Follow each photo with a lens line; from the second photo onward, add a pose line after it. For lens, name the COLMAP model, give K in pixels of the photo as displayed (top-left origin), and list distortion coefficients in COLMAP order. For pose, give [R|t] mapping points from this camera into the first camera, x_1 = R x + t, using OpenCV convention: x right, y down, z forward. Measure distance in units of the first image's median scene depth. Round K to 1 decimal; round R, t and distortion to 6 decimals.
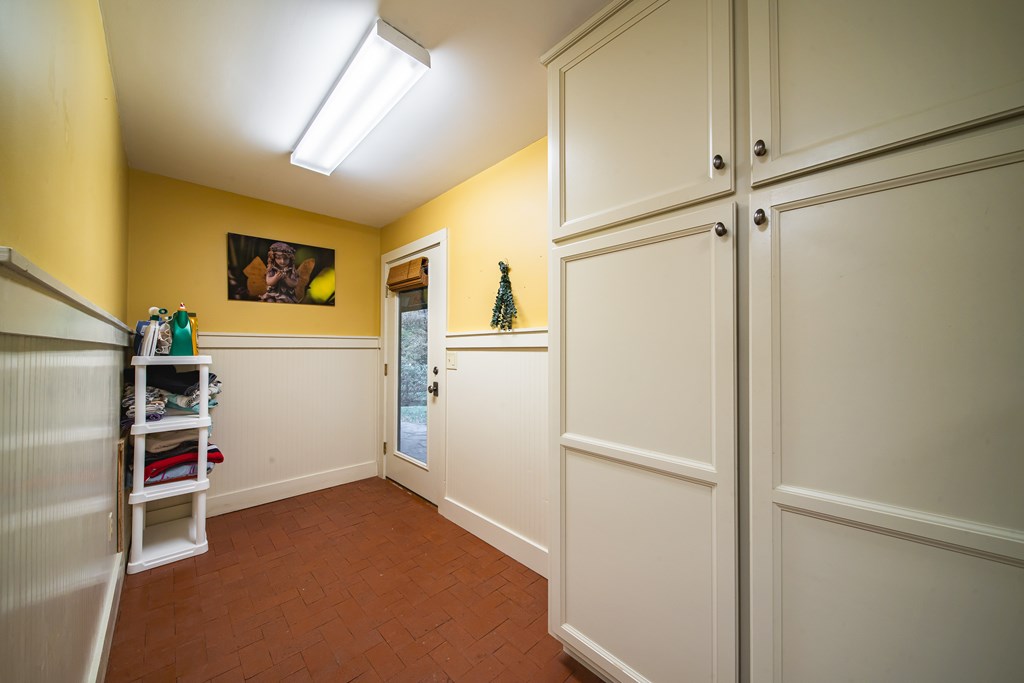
lens RADIAL K [[352.5, 0, 512.3], [0, 352.5, 342.5], [0, 0, 1]] dist [0.003194, 0.000086]
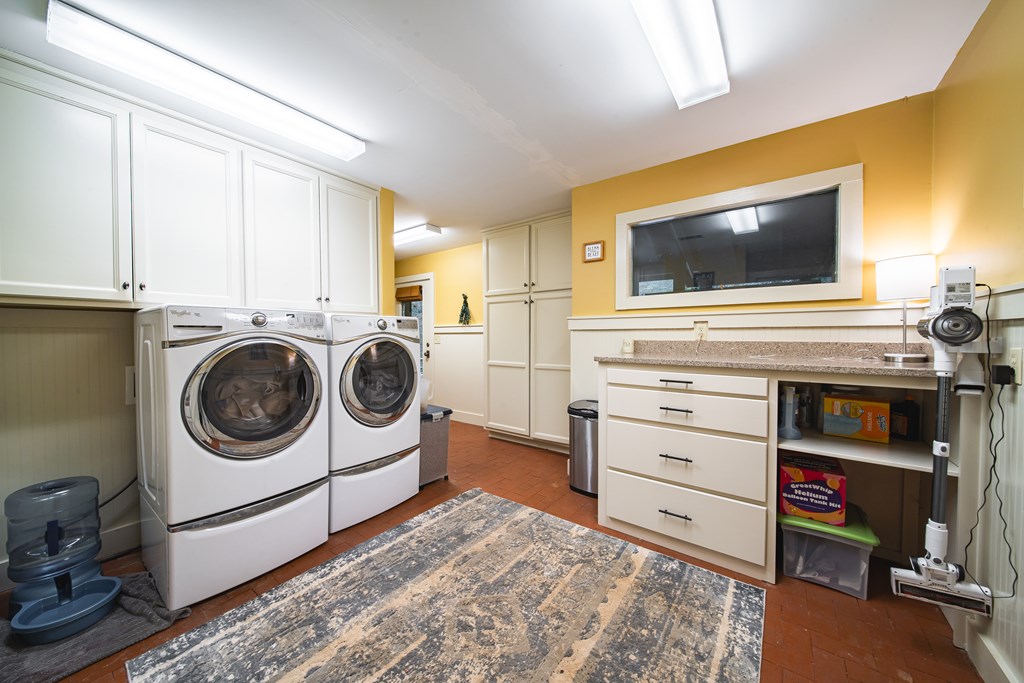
lens RADIAL K [[352.5, 0, 510.0], [0, 352.5, 341.8], [0, 0, 1]] dist [0.003194, 0.000086]
pose [[0.989027, -0.002835, 0.147708, -0.070852], [-0.002156, 0.999432, 0.033621, -0.003790], [-0.147719, -0.033571, 0.988459, -1.248502]]
